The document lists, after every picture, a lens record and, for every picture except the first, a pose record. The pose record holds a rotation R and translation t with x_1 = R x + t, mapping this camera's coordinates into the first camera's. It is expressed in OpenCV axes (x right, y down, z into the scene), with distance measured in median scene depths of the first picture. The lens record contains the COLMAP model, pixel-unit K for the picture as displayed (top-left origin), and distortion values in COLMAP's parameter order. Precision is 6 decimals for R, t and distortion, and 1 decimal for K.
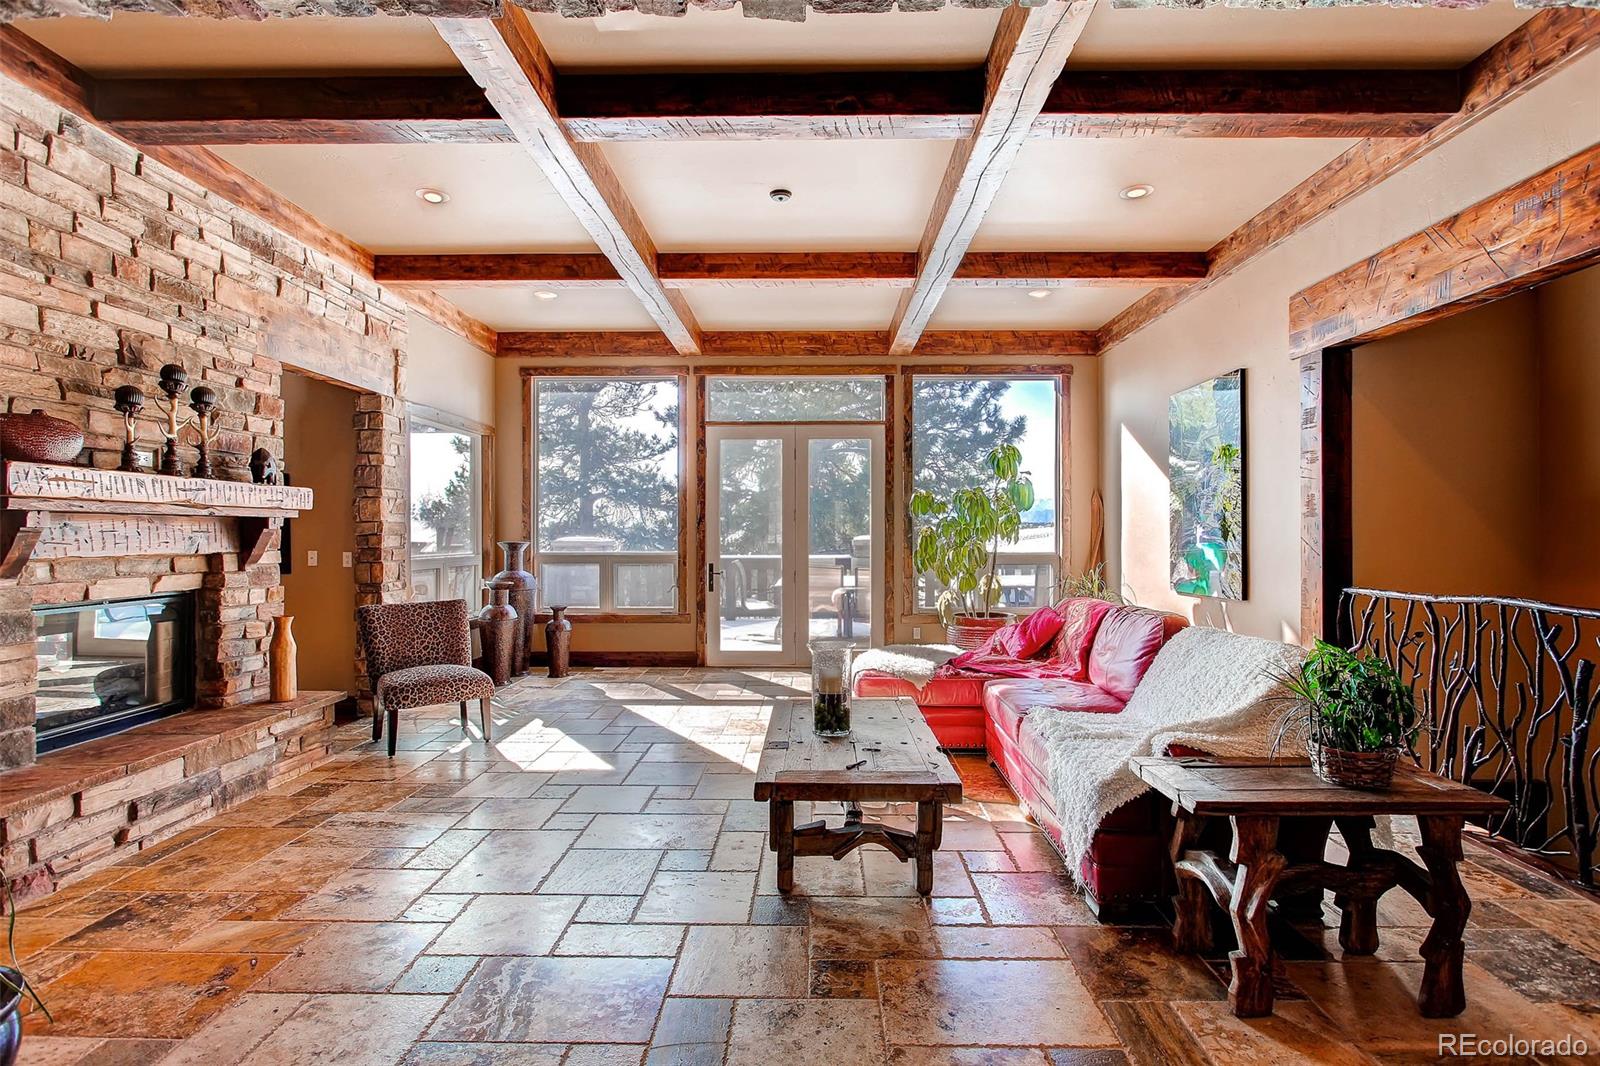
lens RADIAL K [[781.1, 0, 801.9], [0, 781.1, 535.5], [0, 0, 1]] dist [-0.005160, 0.000193]
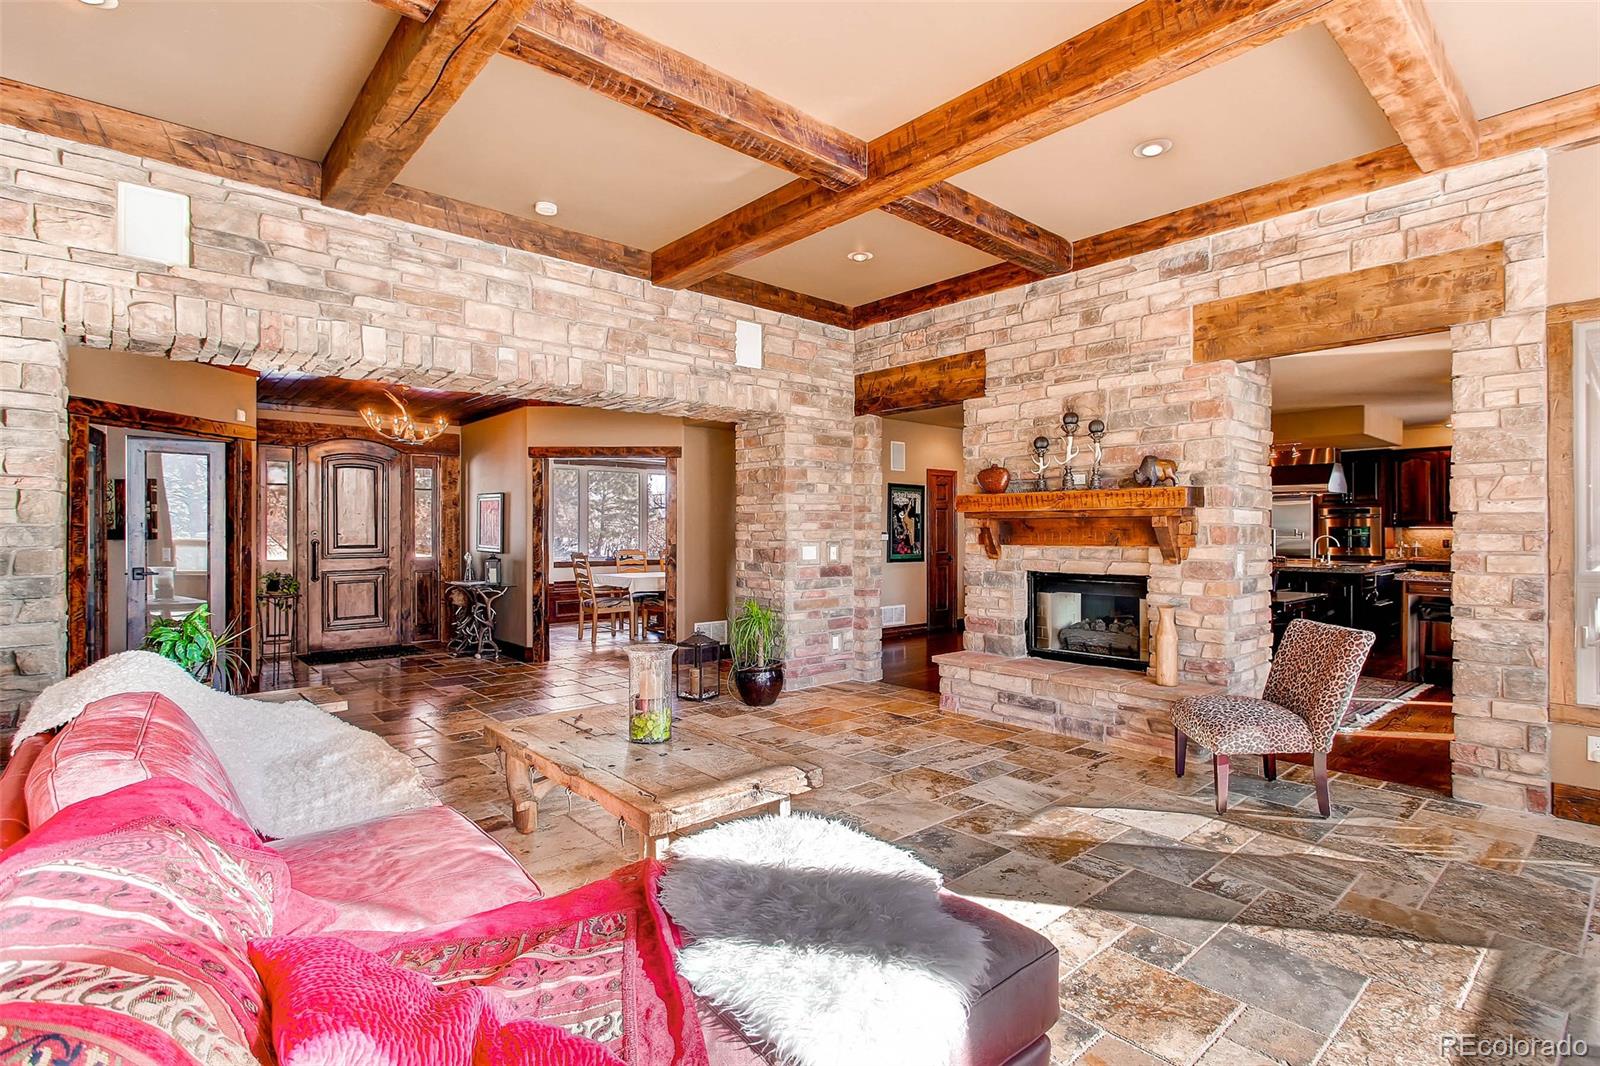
lens RADIAL K [[781.1, 0, 802.7], [0, 781.1, 529.4], [0, 0, 1]] dist [-0.005160, 0.000193]
pose [[-0.735192, -0.002087, -0.677856, 0.503514], [-0.003241, 0.999995, 0.000436, -0.003887], [0.677851, 0.002518, -0.735195, 1.660500]]
